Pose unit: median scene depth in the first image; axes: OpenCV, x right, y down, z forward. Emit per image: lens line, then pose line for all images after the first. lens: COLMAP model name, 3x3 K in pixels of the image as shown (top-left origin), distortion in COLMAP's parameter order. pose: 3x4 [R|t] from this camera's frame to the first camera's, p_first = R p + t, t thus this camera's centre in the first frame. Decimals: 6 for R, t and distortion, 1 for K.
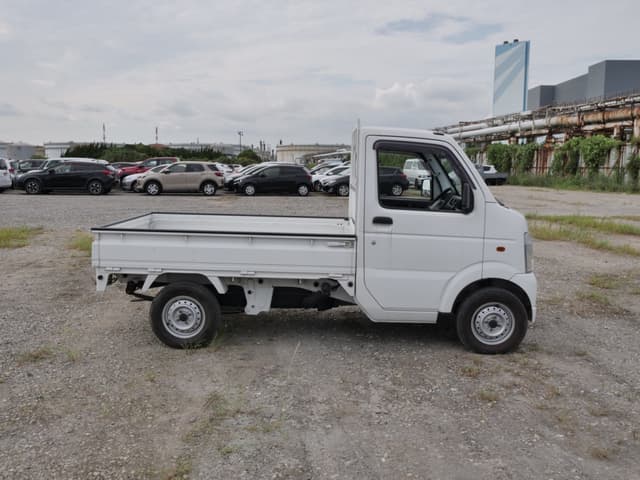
lens RADIAL K [[593.9, 0, 322.7], [0, 593.9, 236.3], [0, 0, 1]] dist [0.004964, 0.000000]
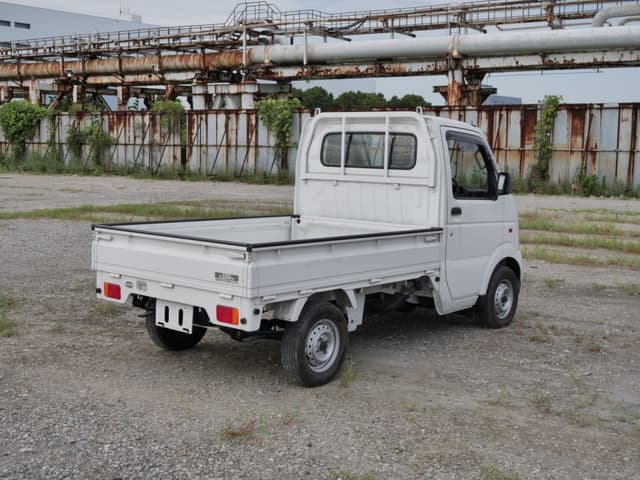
lens RADIAL K [[821.2, 0, 320.8], [0, 821.2, 246.6], [0, 0, 1]] dist [0.015466, 0.000000]
pose [[0.634135, -0.093295, 0.767573, -1.089374], [0.082676, 0.995184, 0.052657, -0.057732], [-0.768790, 0.030068, 0.638795, 0.285772]]
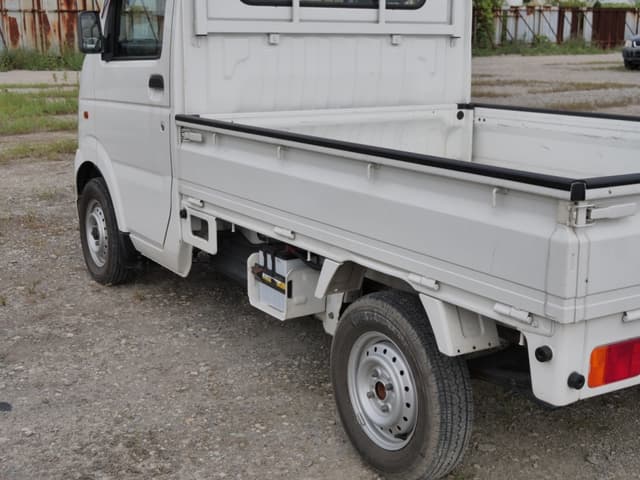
lens RADIAL K [[918.9, 0, 321.5], [0, 918.9, 244.3], [0, 0, 1]] dist [0.014962, 0.000000]
pose [[-0.539770, -0.210837, 0.814982, -0.656207], [0.085510, 0.949388, 0.302242, -0.161191], [-0.837458, 0.232830, -0.494423, 1.606186]]
